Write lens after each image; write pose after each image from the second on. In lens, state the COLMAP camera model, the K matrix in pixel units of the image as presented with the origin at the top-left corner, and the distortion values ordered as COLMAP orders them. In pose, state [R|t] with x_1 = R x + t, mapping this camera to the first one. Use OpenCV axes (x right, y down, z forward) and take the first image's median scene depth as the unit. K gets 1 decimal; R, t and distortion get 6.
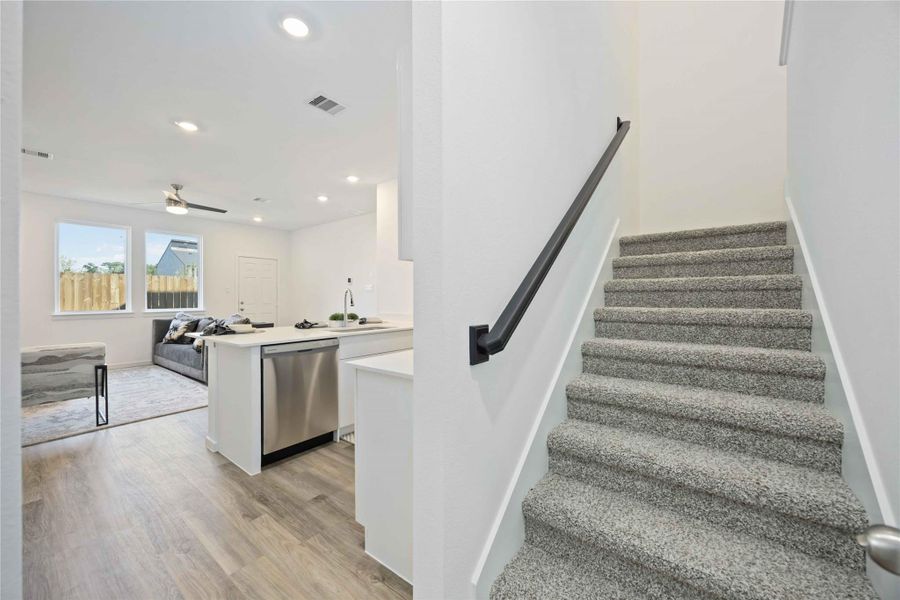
lens RADIAL K [[345.6, 0, 448.5], [0, 345.6, 300.6], [0, 0, 1]] dist [0.000305, -0.000884]
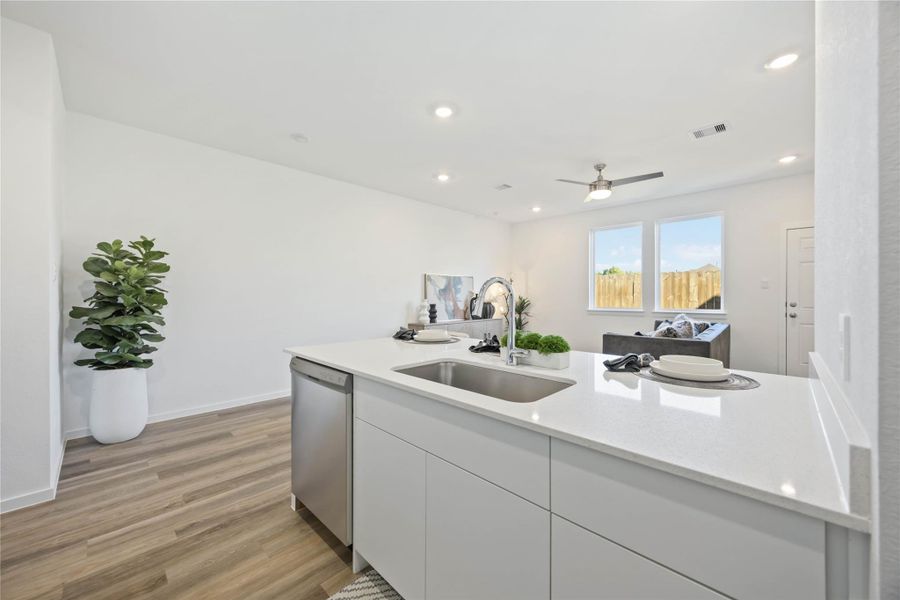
lens RADIAL K [[345.6, 0, 453.0], [0, 345.6, 296.7], [0, 0, 1]] dist [0.000305, -0.000884]
pose [[-0.108307, 0.004125, -0.994109, 0.094086], [-0.009610, 0.999940, 0.005197, -0.006688], [0.994071, 0.010116, -0.108261, 0.608745]]
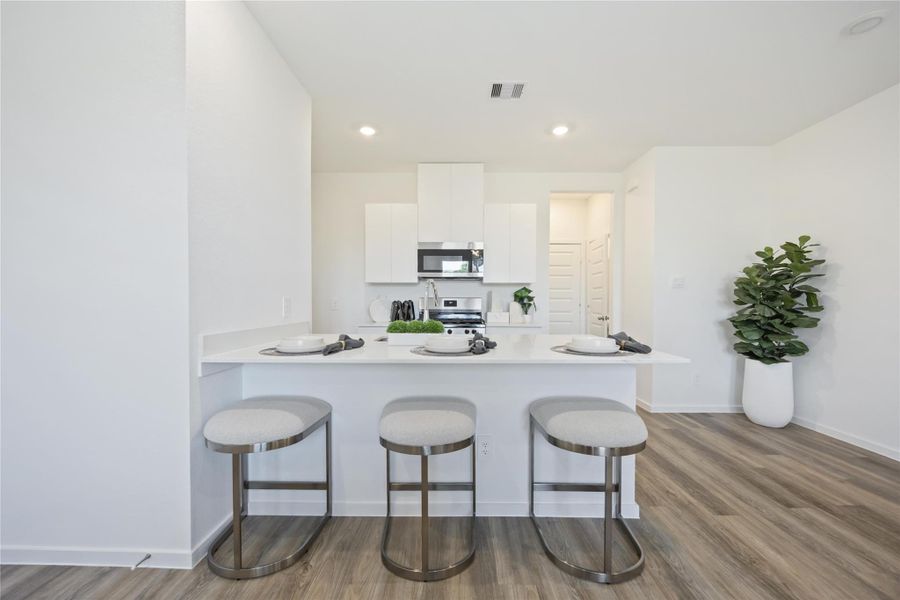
lens RADIAL K [[345.6, 0, 451.9], [0, 345.6, 312.1], [0, 0, 1]] dist [0.000305, -0.000884]
pose [[-0.607933, -0.023826, 0.793631, -0.494619], [0.005703, 0.999393, 0.034371, 0.003056], [-0.793968, 0.025421, -0.607428, 0.826556]]
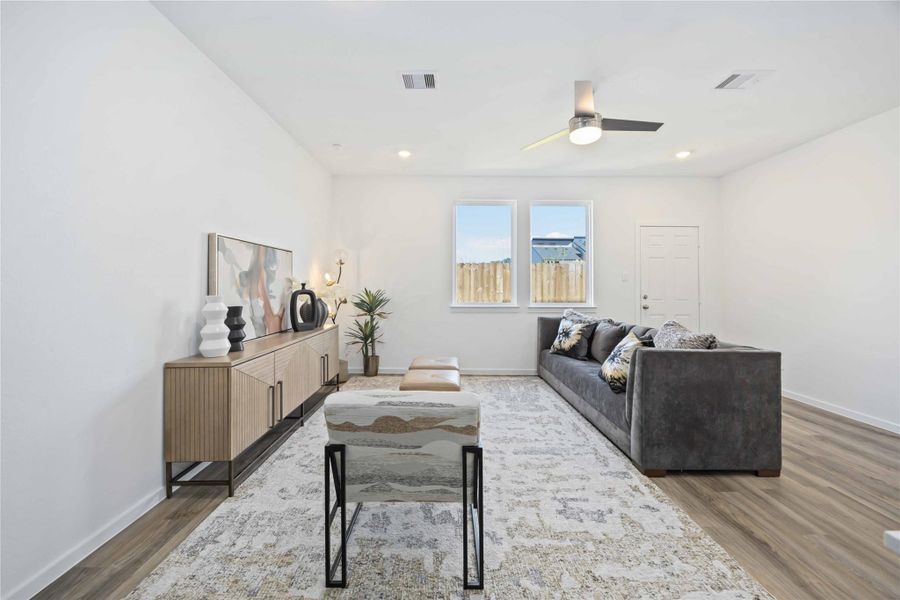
lens RADIAL K [[346.4, 0, 445.0], [0, 346.4, 279.5], [0, 0, 1]] dist [-0.002836, -0.000120]
pose [[0.610735, -0.013231, -0.791724, -0.398510], [-0.013814, 0.999530, -0.027360, -0.004307], [0.791714, 0.027647, 0.610266, 0.393089]]
